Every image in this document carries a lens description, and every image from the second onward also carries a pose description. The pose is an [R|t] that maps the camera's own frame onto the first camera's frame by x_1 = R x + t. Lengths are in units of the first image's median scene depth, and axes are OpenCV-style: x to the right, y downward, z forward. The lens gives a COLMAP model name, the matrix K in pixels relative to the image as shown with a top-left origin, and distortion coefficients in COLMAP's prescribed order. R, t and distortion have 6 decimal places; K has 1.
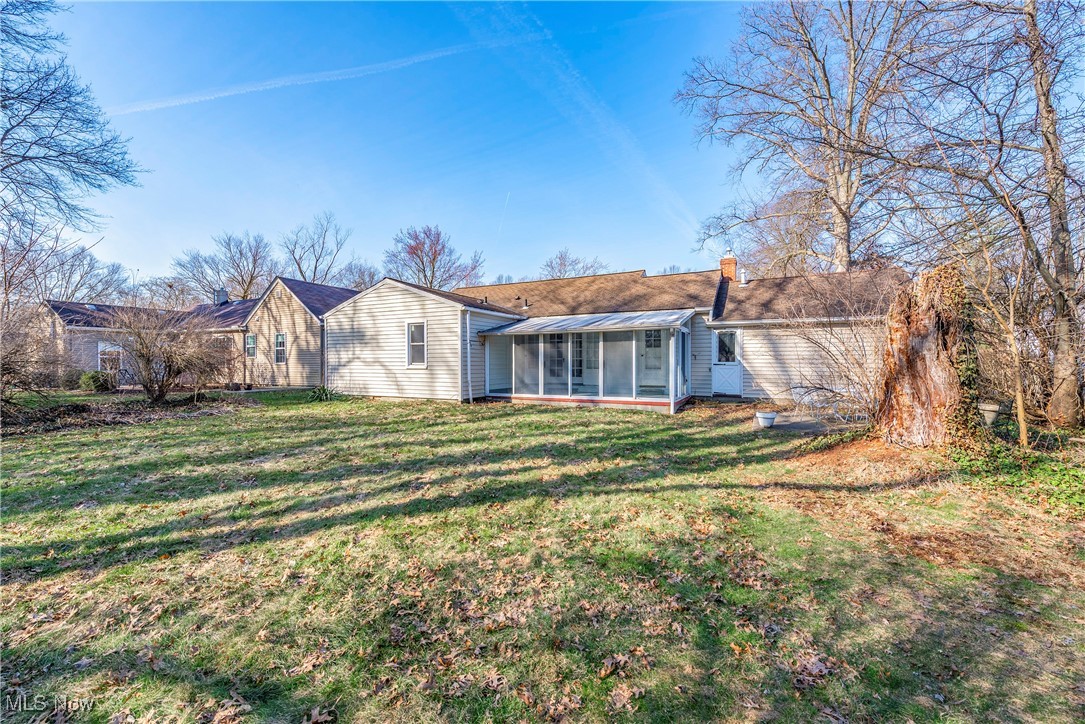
lens RADIAL K [[449.7, 0, 543.5], [0, 449.7, 365.9], [0, 0, 1]] dist [-0.000592, 0.000059]
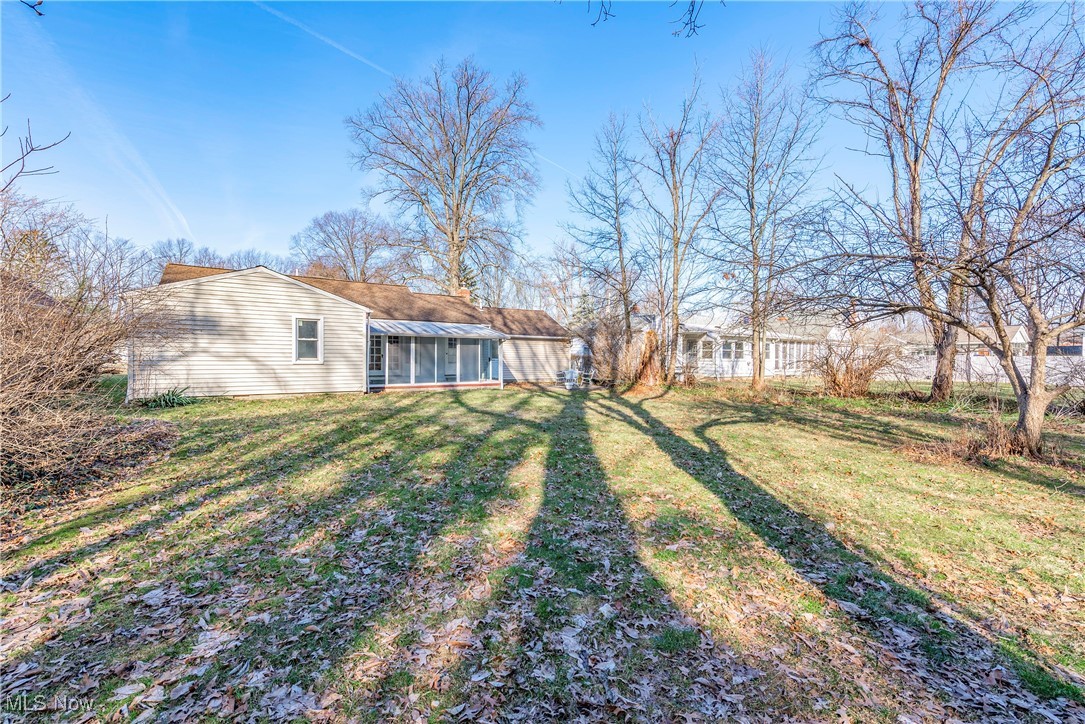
lens RADIAL K [[449.7, 0, 543.9], [0, 449.7, 361.6], [0, 0, 1]] dist [-0.000592, 0.000059]
pose [[0.484298, 0.000310, 0.874903, -0.935535], [0.000052, 1.000000, -0.000383, 0.001876], [-0.874903, 0.000231, 0.484297, 0.044866]]
